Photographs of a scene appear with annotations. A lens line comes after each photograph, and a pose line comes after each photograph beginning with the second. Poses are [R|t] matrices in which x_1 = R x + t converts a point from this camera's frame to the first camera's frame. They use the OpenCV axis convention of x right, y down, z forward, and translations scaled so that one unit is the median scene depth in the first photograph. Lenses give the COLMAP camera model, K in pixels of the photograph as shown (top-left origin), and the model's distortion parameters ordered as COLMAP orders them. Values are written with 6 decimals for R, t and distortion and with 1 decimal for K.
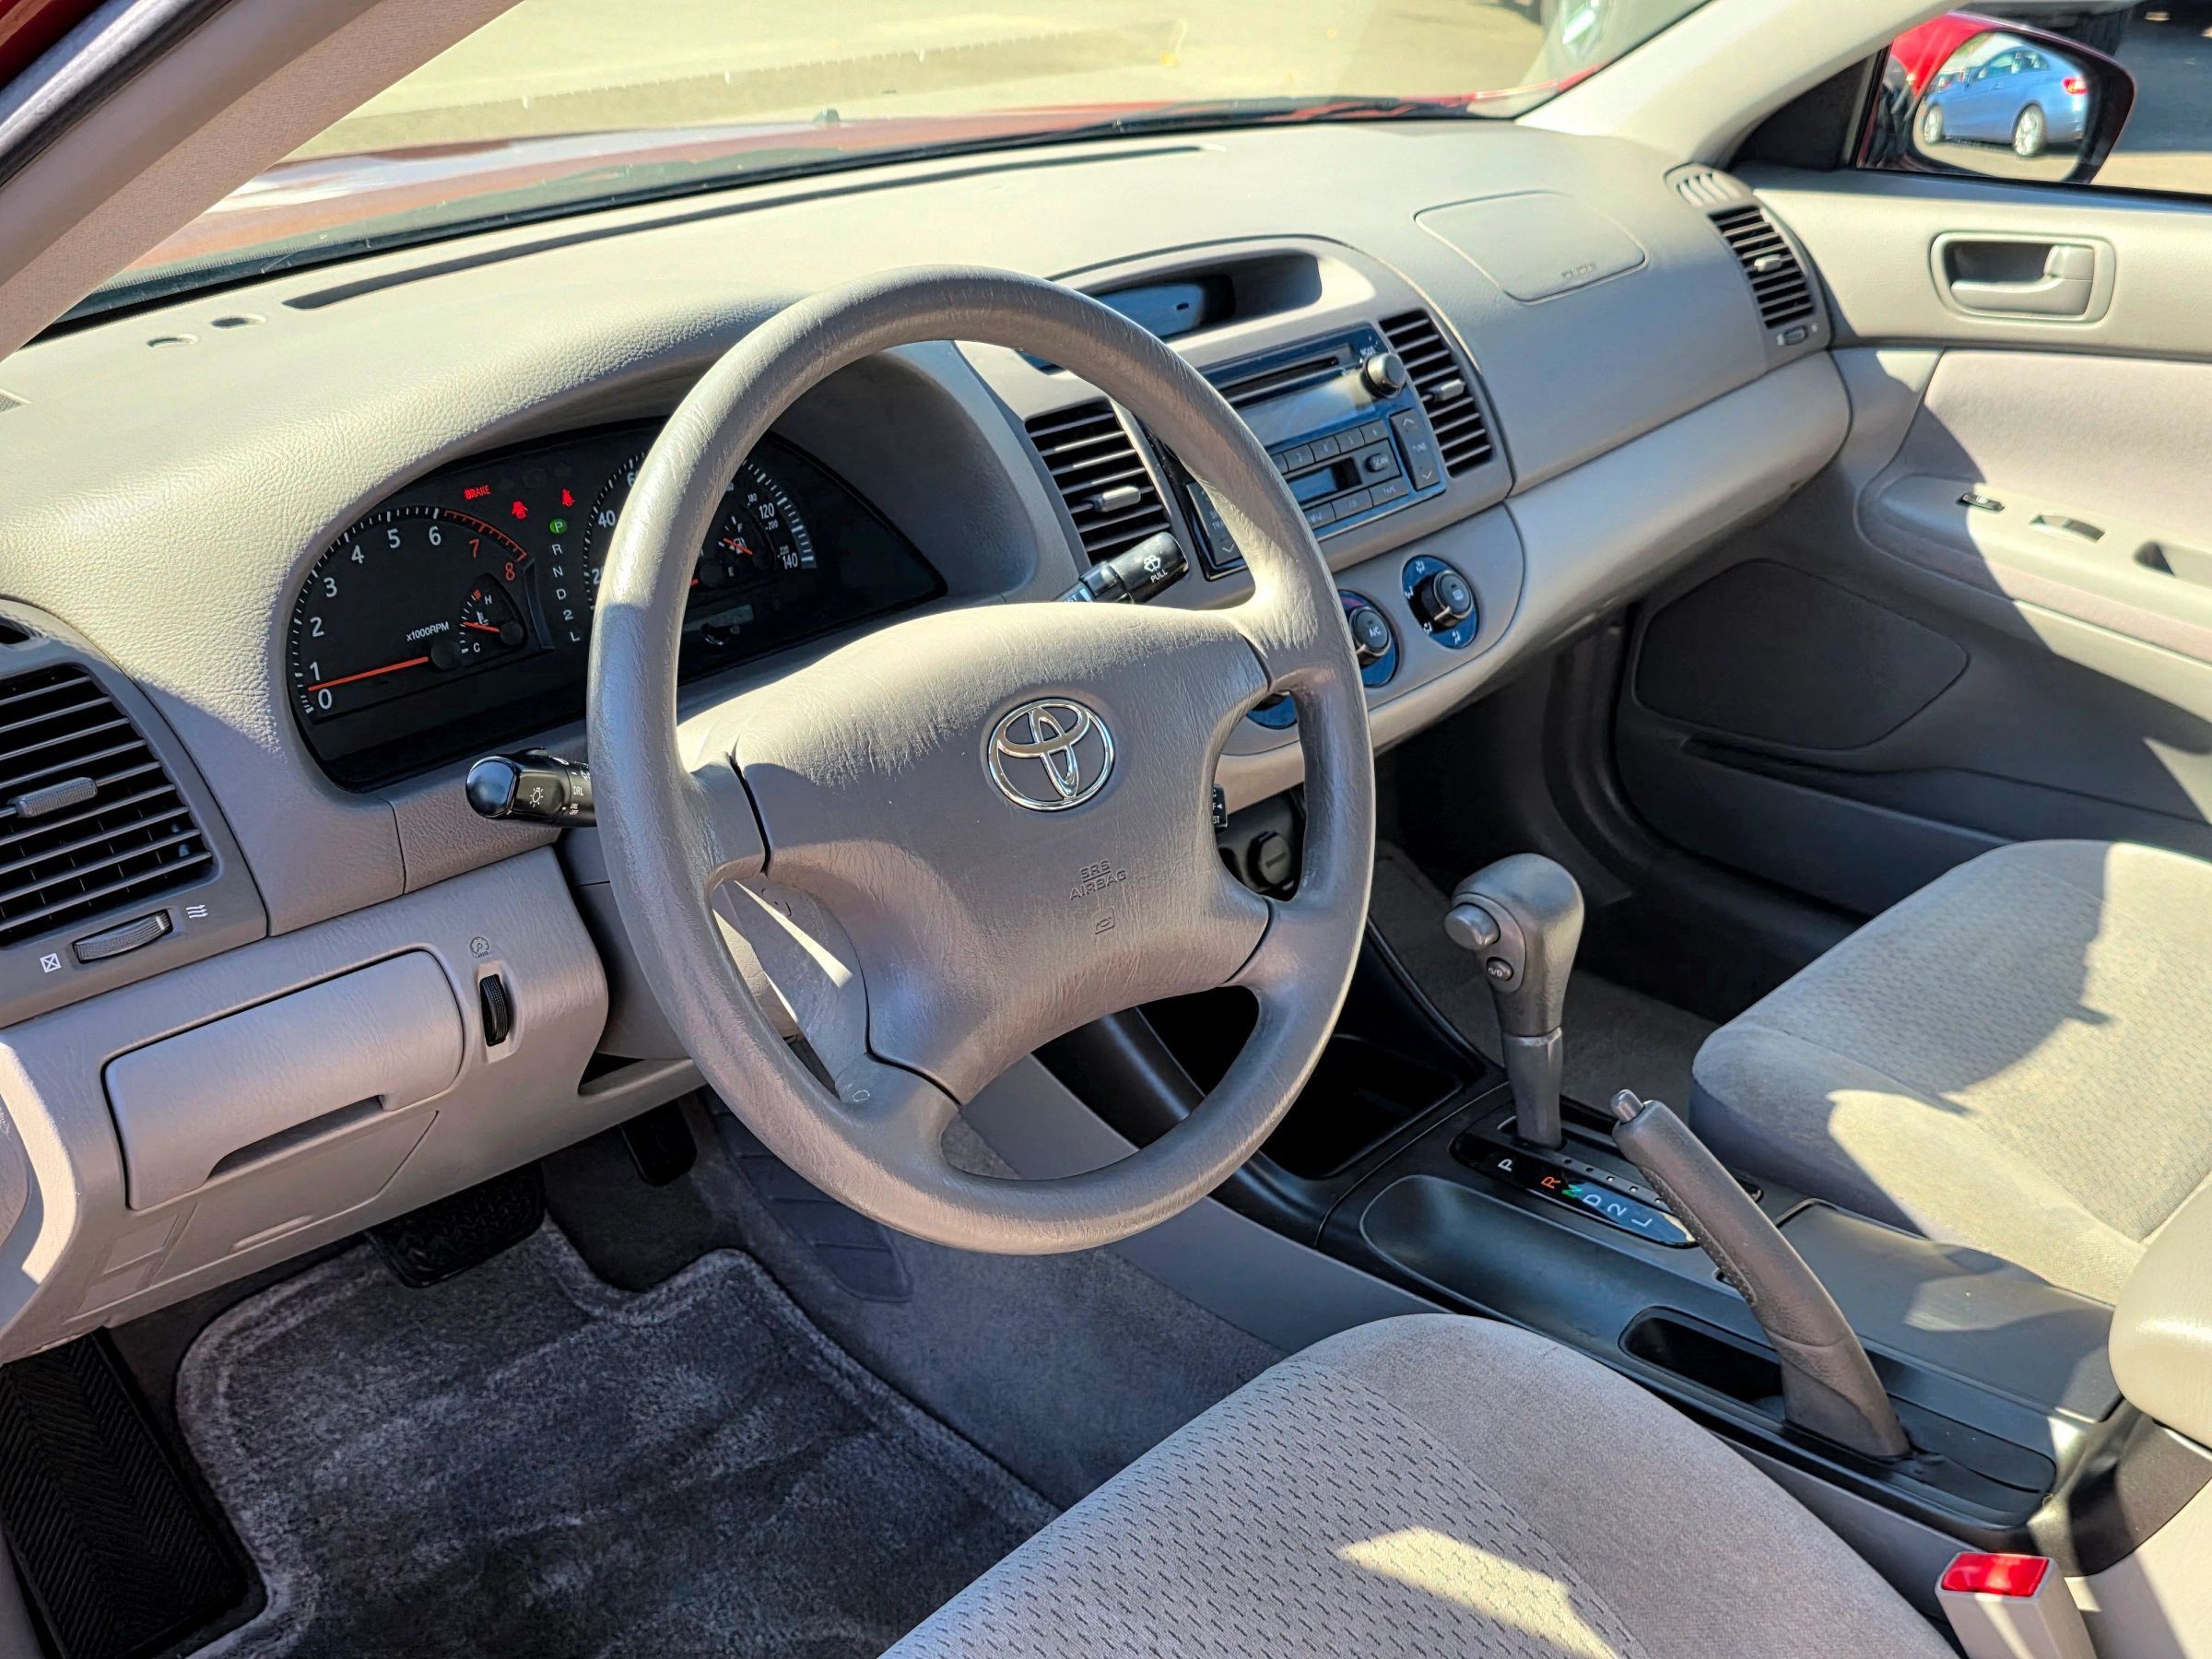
lens RADIAL K [[2355.6, 0, 1158.9], [0, 2355.6, 826.1], [0, 0, 1]] dist [0.092378, -0.003238]
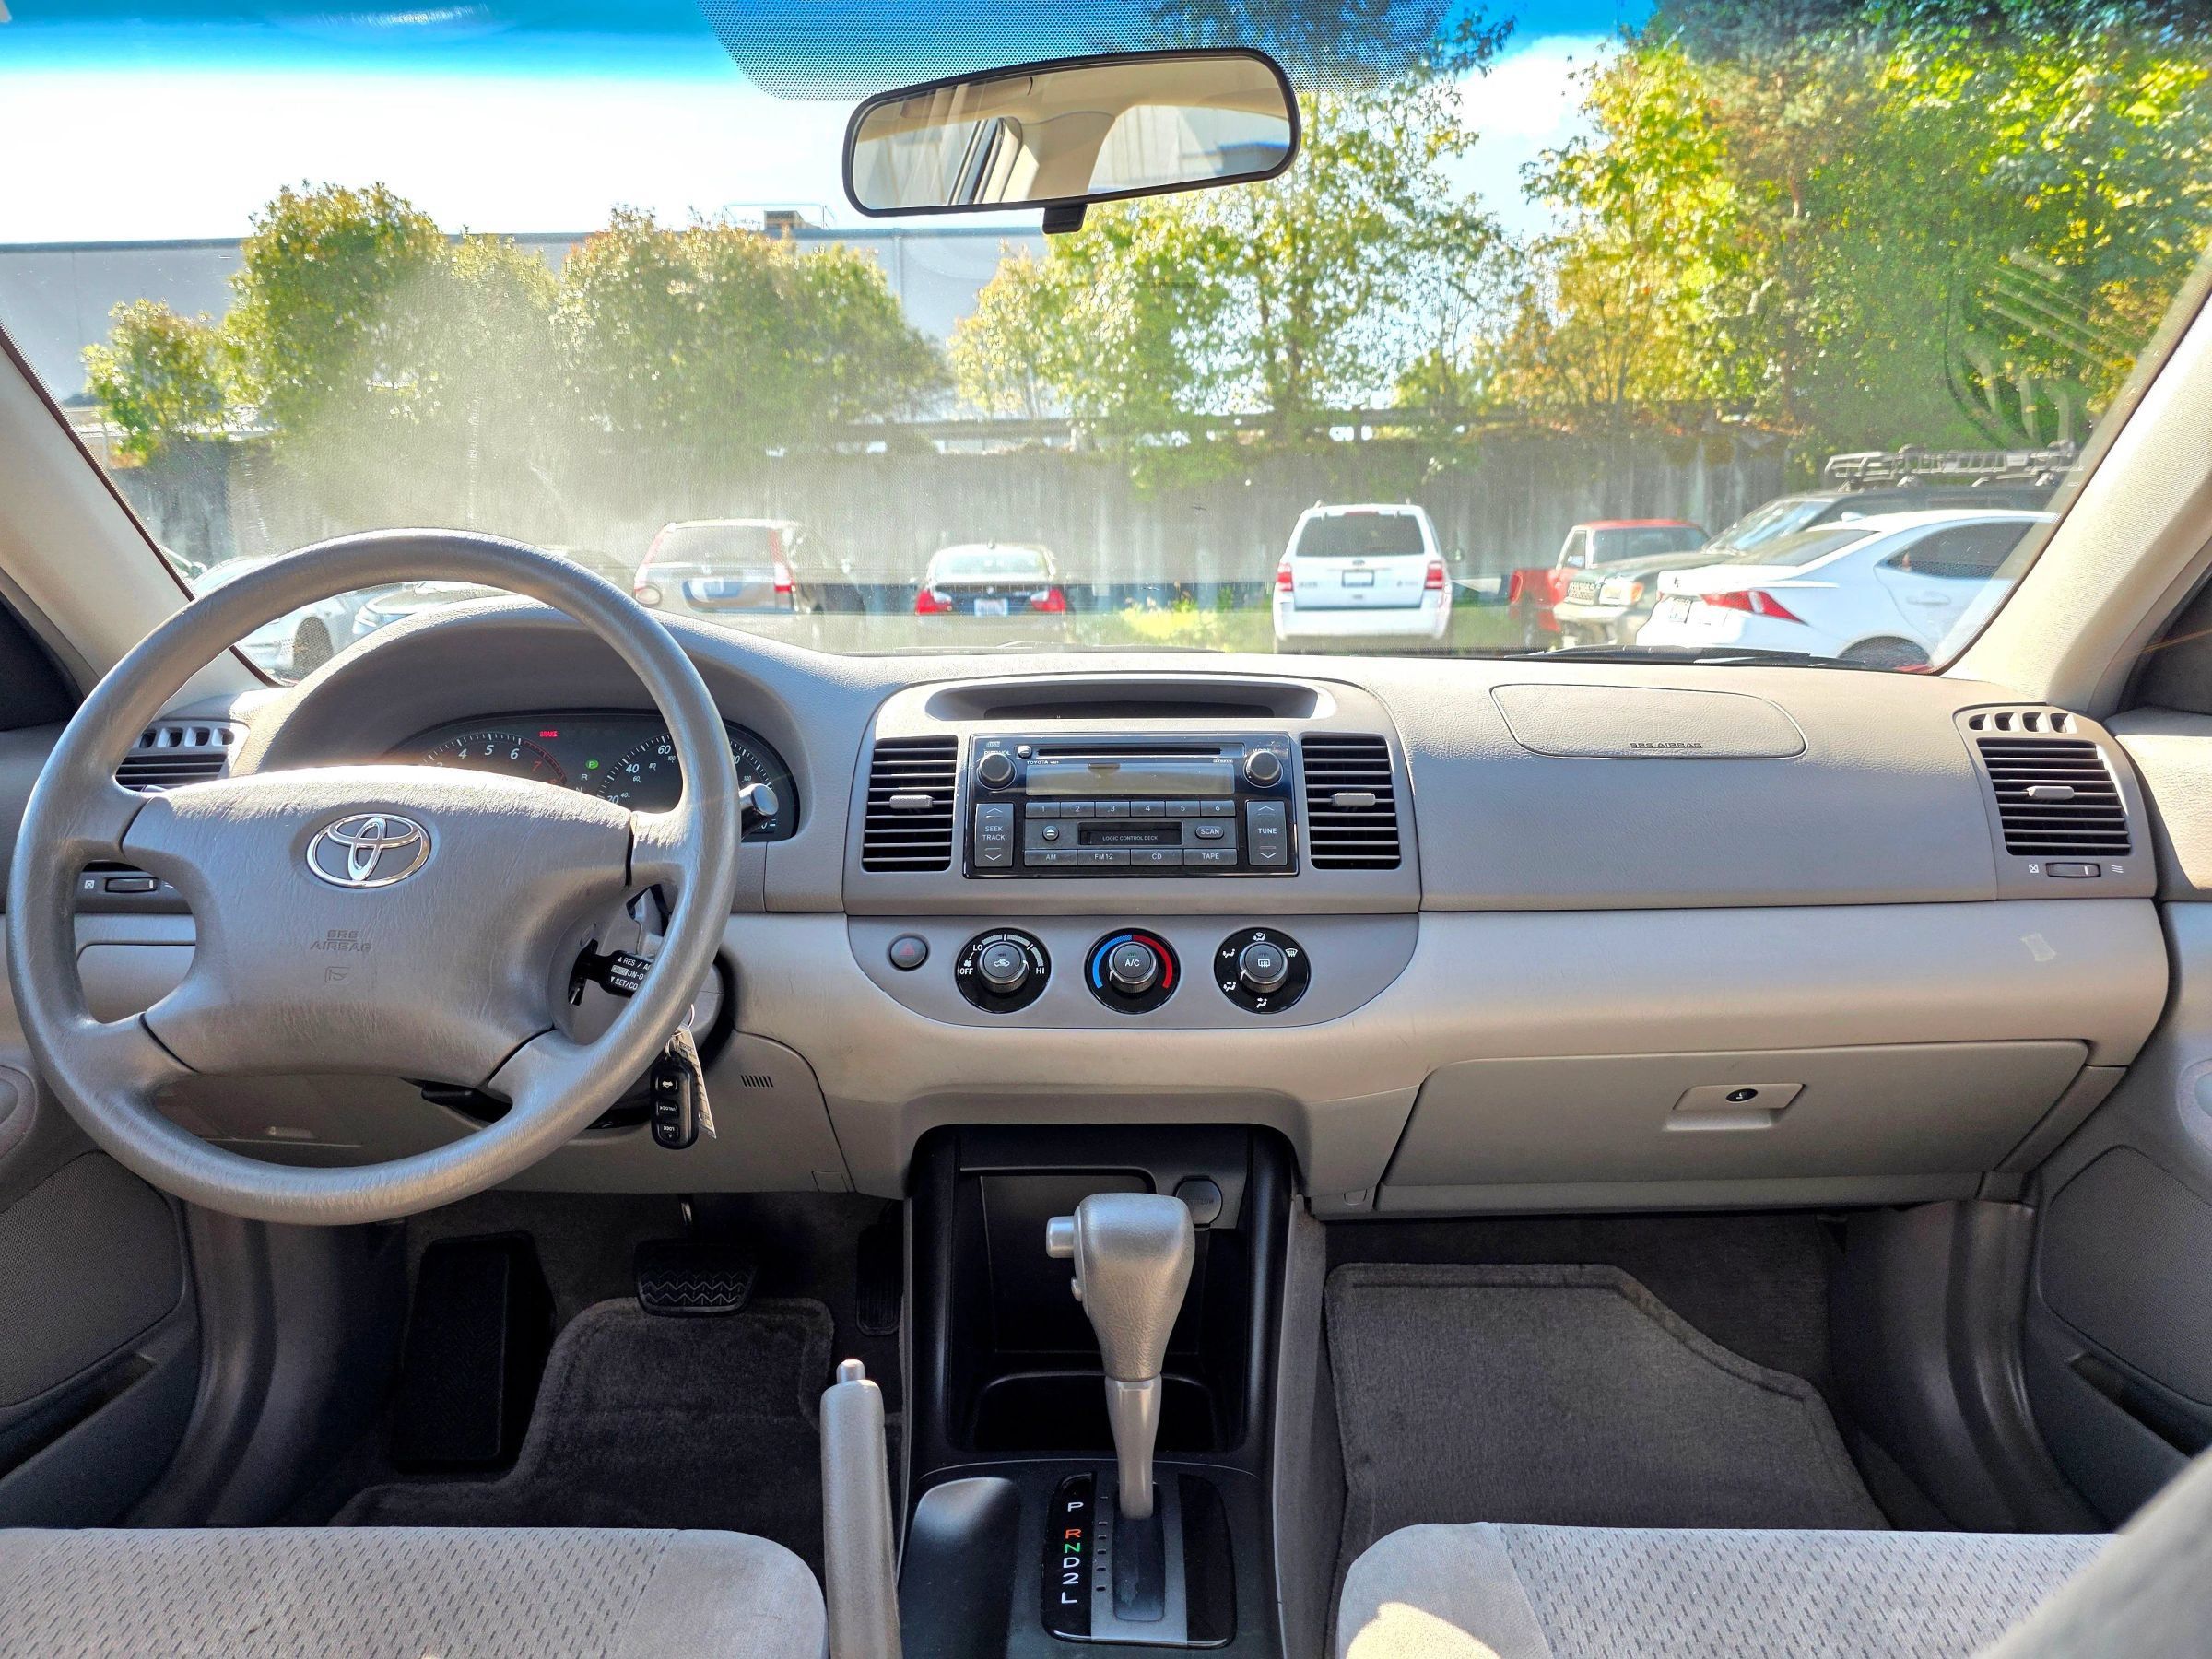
lens RADIAL K [[1484.5, 0, 1098.6], [0, 1484.5, 820.3], [0, 0, 1]] dist [0.076762, -0.079147]
pose [[0.648565, 0.067636, -0.758148, 0.594991], [-0.311155, 0.932577, -0.182983, -0.011149], [0.694655, 0.354579, 0.625882, 0.507487]]
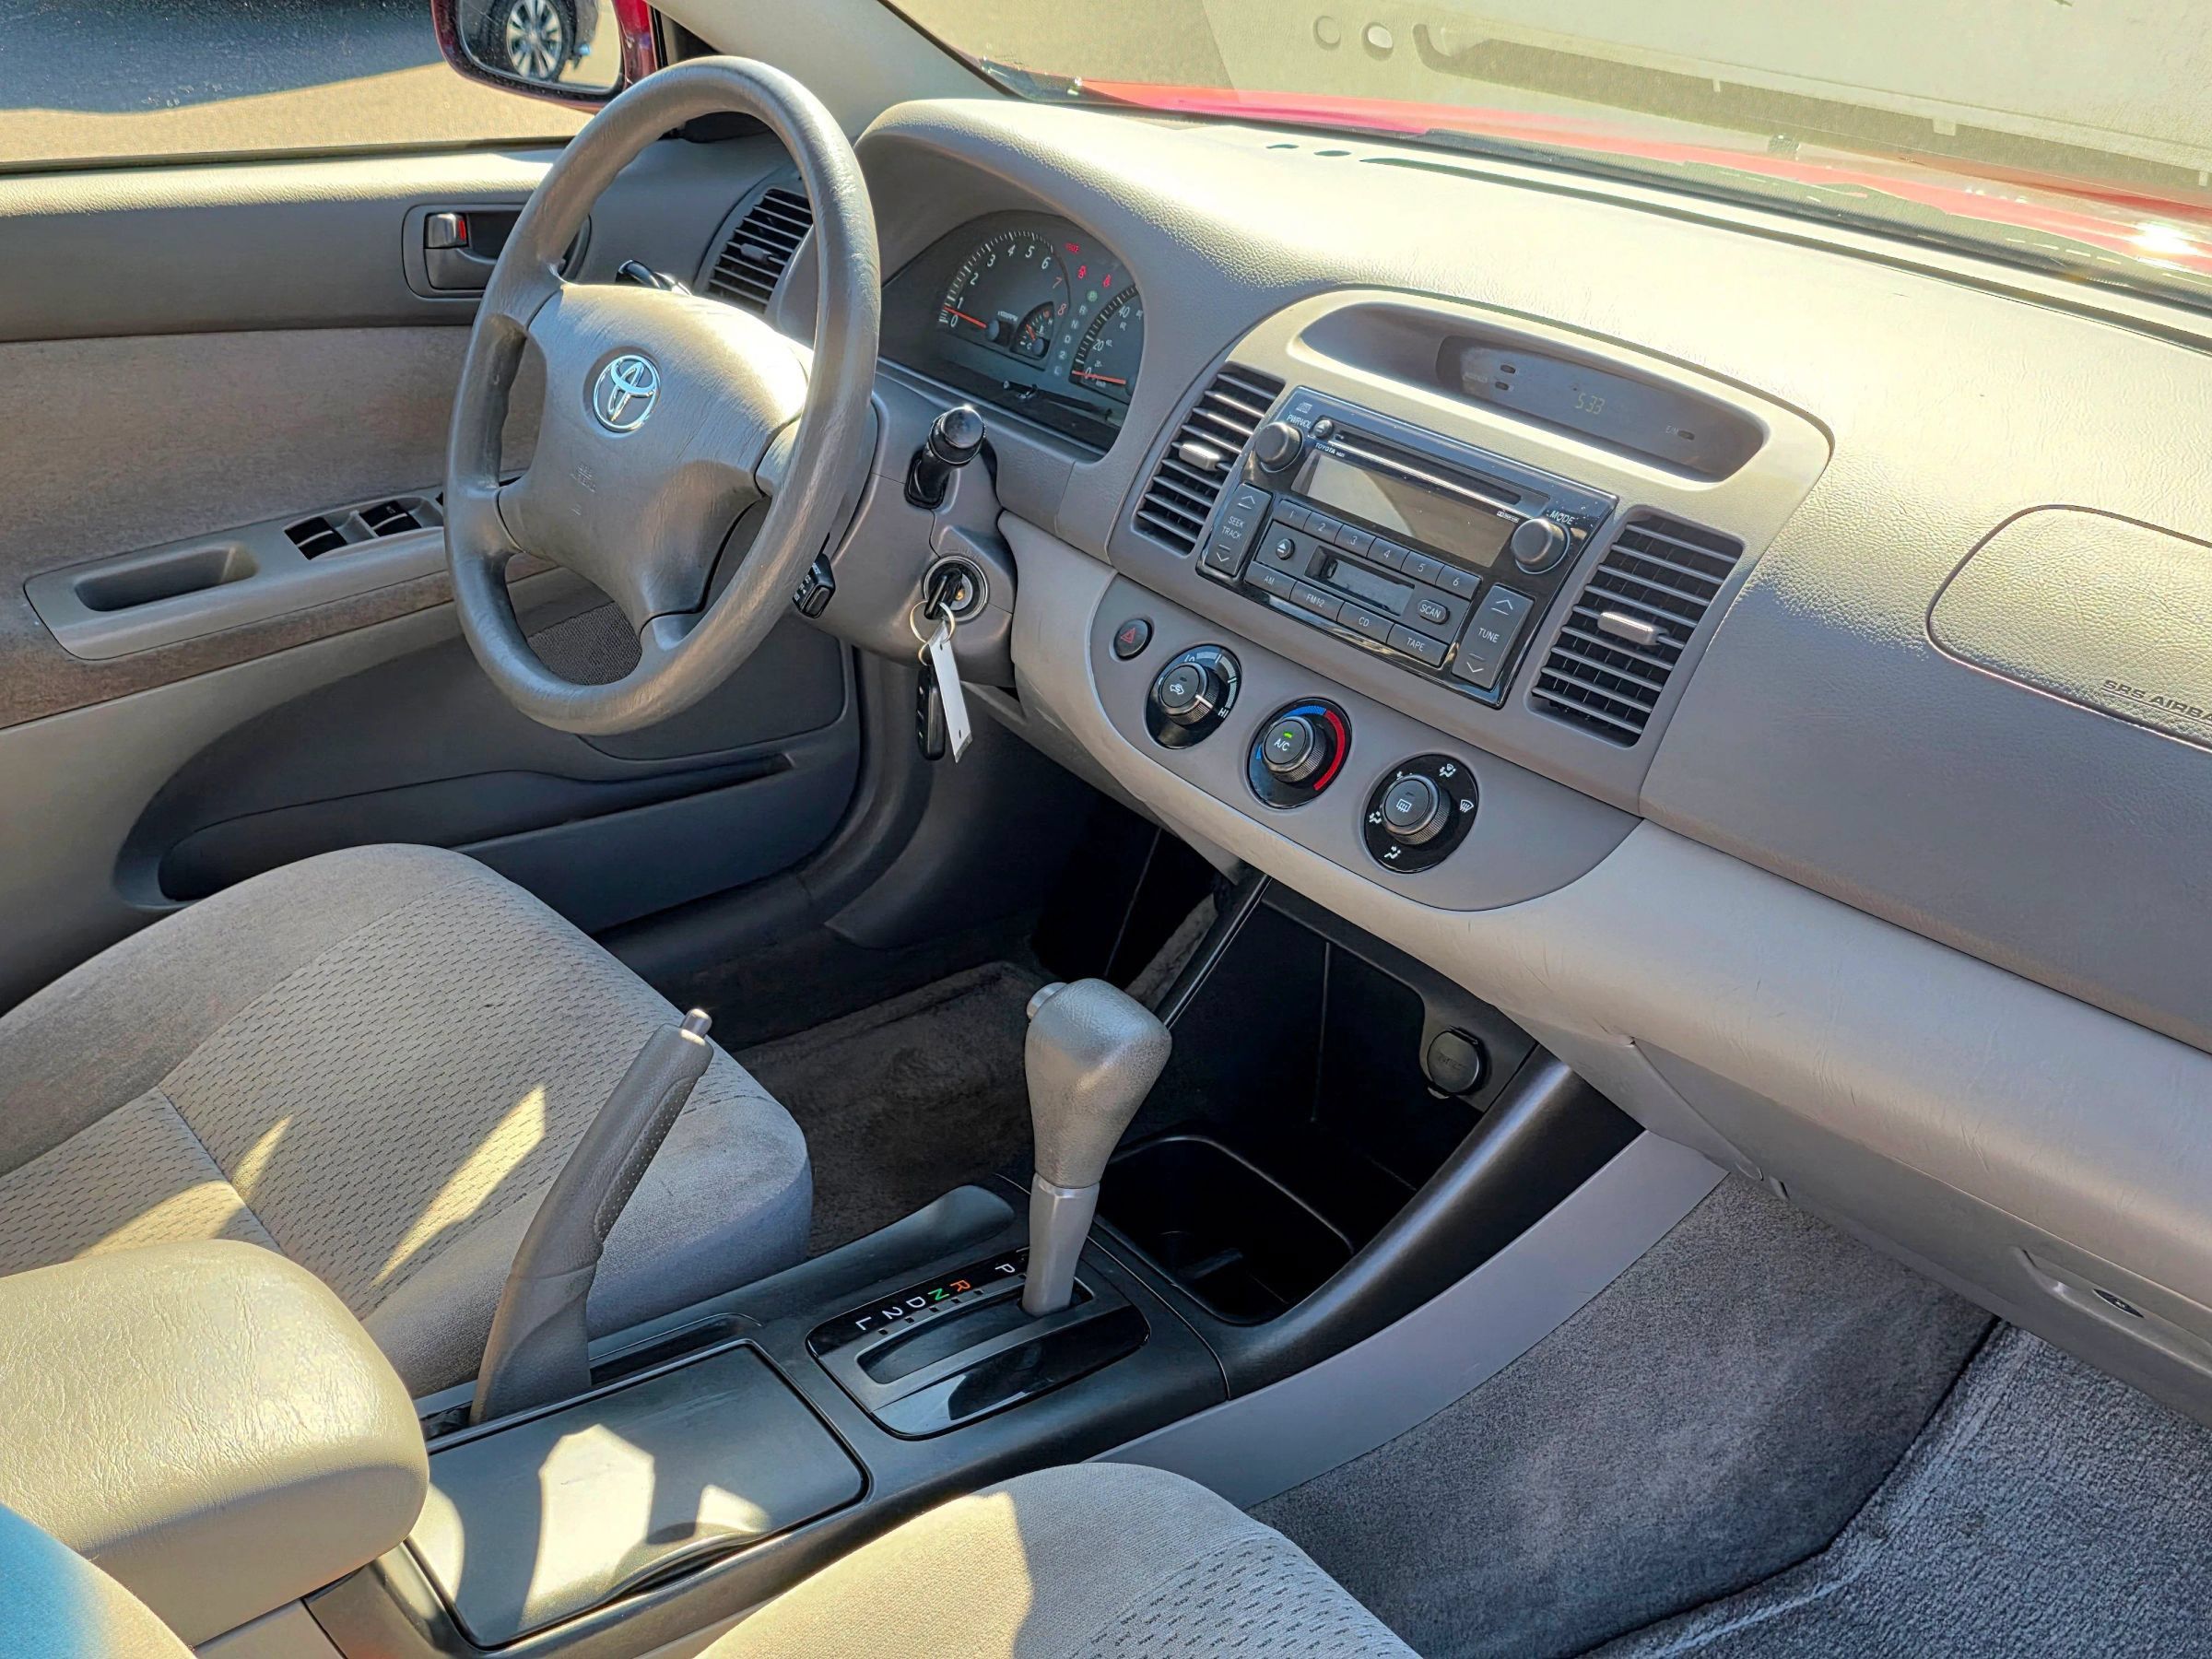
lens RADIAL K [[2355.6, 0, 1158.9], [0, 2355.6, 826.1], [0, 0, 1]] dist [0.092378, -0.003238]
pose [[-0.164964, 0.414417, -0.895011, 0.868548], [-0.462811, 0.768812, 0.441287, -0.411449], [0.870972, 0.487018, 0.064970, 0.891332]]
